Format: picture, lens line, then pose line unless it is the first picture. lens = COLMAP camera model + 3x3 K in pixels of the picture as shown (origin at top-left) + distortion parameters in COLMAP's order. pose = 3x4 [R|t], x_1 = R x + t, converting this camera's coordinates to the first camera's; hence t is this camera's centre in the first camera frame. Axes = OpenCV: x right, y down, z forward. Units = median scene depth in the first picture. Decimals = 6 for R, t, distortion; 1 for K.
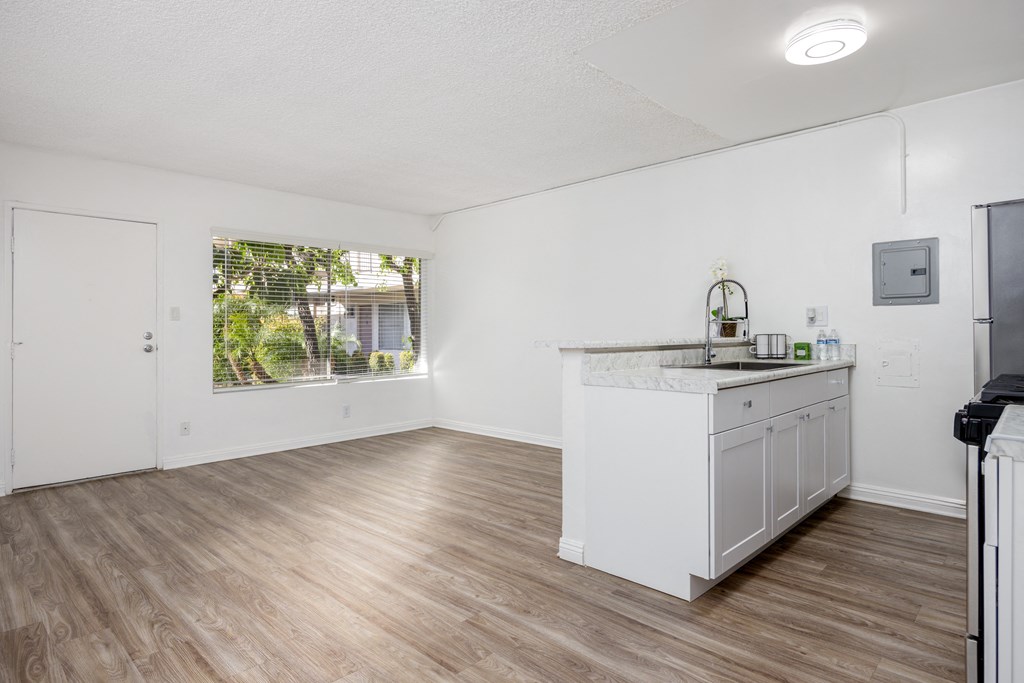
lens RADIAL K [[576.4, 0, 508.0], [0, 576.4, 329.8], [0, 0, 1]] dist [-0.003023, -0.003589]
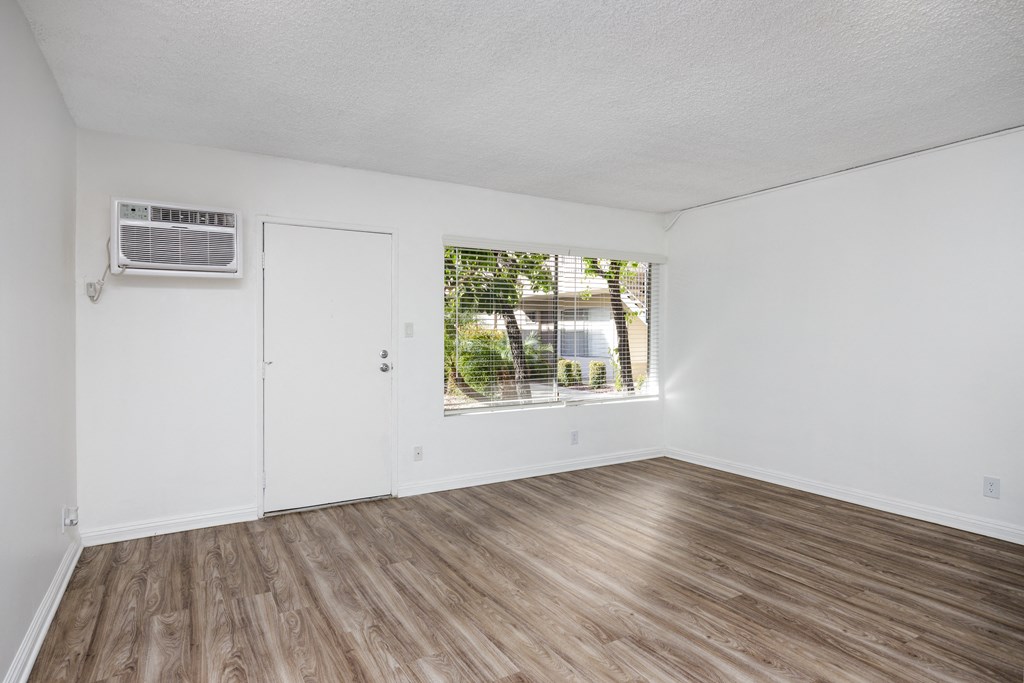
lens RADIAL K [[571.8, 0, 512.0], [0, 571.8, 341.5], [0, 0, 1]] dist [-0.002076, -0.000188]
pose [[0.965157, 0.010020, -0.261480, -0.214296], [-0.005420, 0.999818, 0.018308, -0.033137], [0.261616, -0.016253, 0.965035, 0.185923]]
